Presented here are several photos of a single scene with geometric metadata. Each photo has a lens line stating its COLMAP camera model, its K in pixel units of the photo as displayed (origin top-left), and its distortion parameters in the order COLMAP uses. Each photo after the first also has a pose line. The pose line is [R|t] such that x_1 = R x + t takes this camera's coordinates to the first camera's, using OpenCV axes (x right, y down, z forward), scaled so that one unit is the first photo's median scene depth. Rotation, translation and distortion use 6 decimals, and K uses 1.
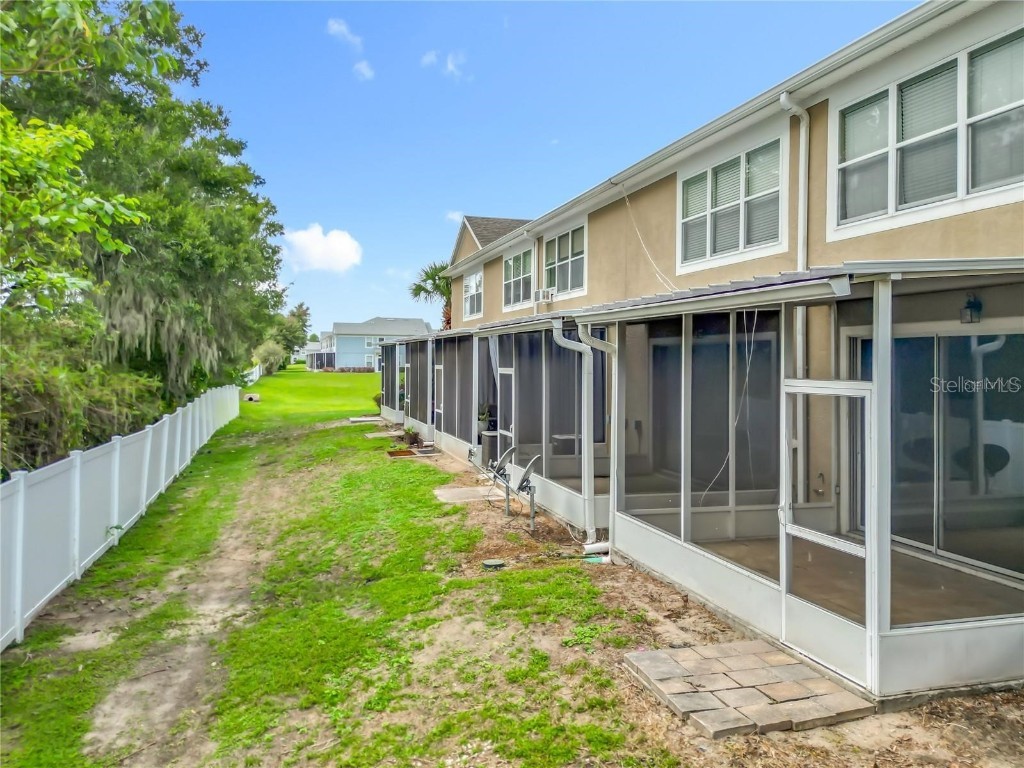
lens RADIAL K [[714.5, 0, 509.9], [0, 714.5, 383.5], [0, 0, 1]] dist [0.032740, -0.040596]
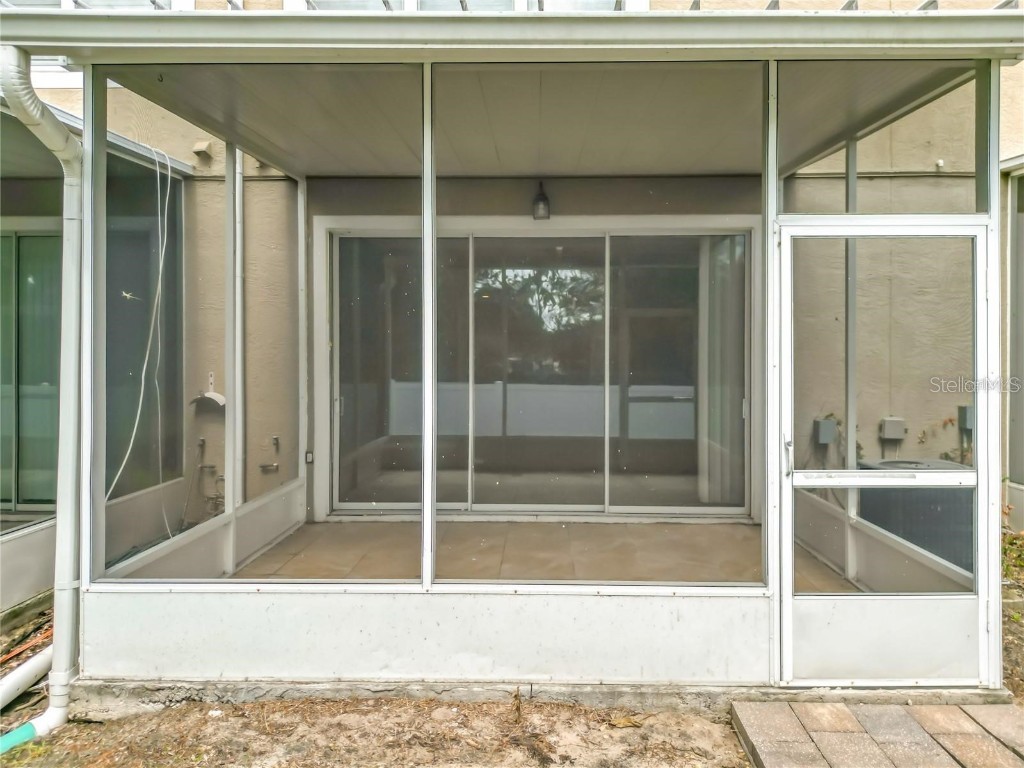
lens RADIAL K [[714.5, 0, 513.9], [0, 714.5, 378.4], [0, 0, 1]] dist [0.032740, -0.040596]
pose [[0.314232, -0.029829, 0.948878, -0.187396], [0.021826, 0.999469, 0.024192, 0.092906], [-0.949095, 0.013109, 0.314716, 0.914359]]
